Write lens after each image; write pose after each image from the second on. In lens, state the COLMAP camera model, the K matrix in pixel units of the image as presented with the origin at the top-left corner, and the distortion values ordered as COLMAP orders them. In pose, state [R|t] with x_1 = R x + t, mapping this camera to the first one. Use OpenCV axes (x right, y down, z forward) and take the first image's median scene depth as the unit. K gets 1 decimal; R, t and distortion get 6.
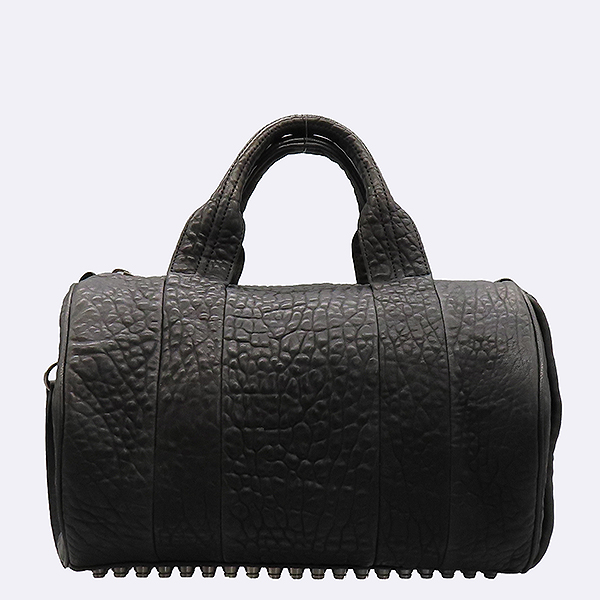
lens RADIAL K [[1244.4, 0, 299.0], [0, 1244.4, 300.0], [0, 0, 1]] dist [0.060004, 0.000000]
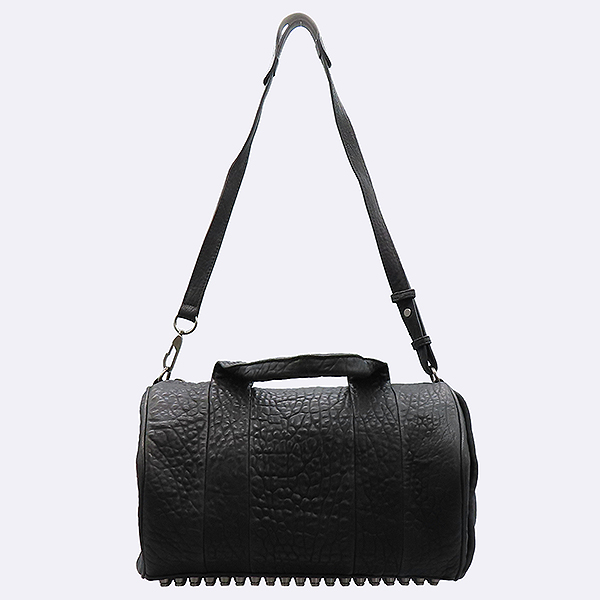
lens RADIAL K [[1244.4, 0, 300.3], [0, 1244.4, 299.9], [0, 0, 1]] dist [0.060004, 0.000000]
pose [[0.999951, -0.009897, -0.000344, 0.001547], [0.009703, 0.986166, -0.165476, 0.139973], [0.001977, 0.165464, 0.986214, -0.505255]]
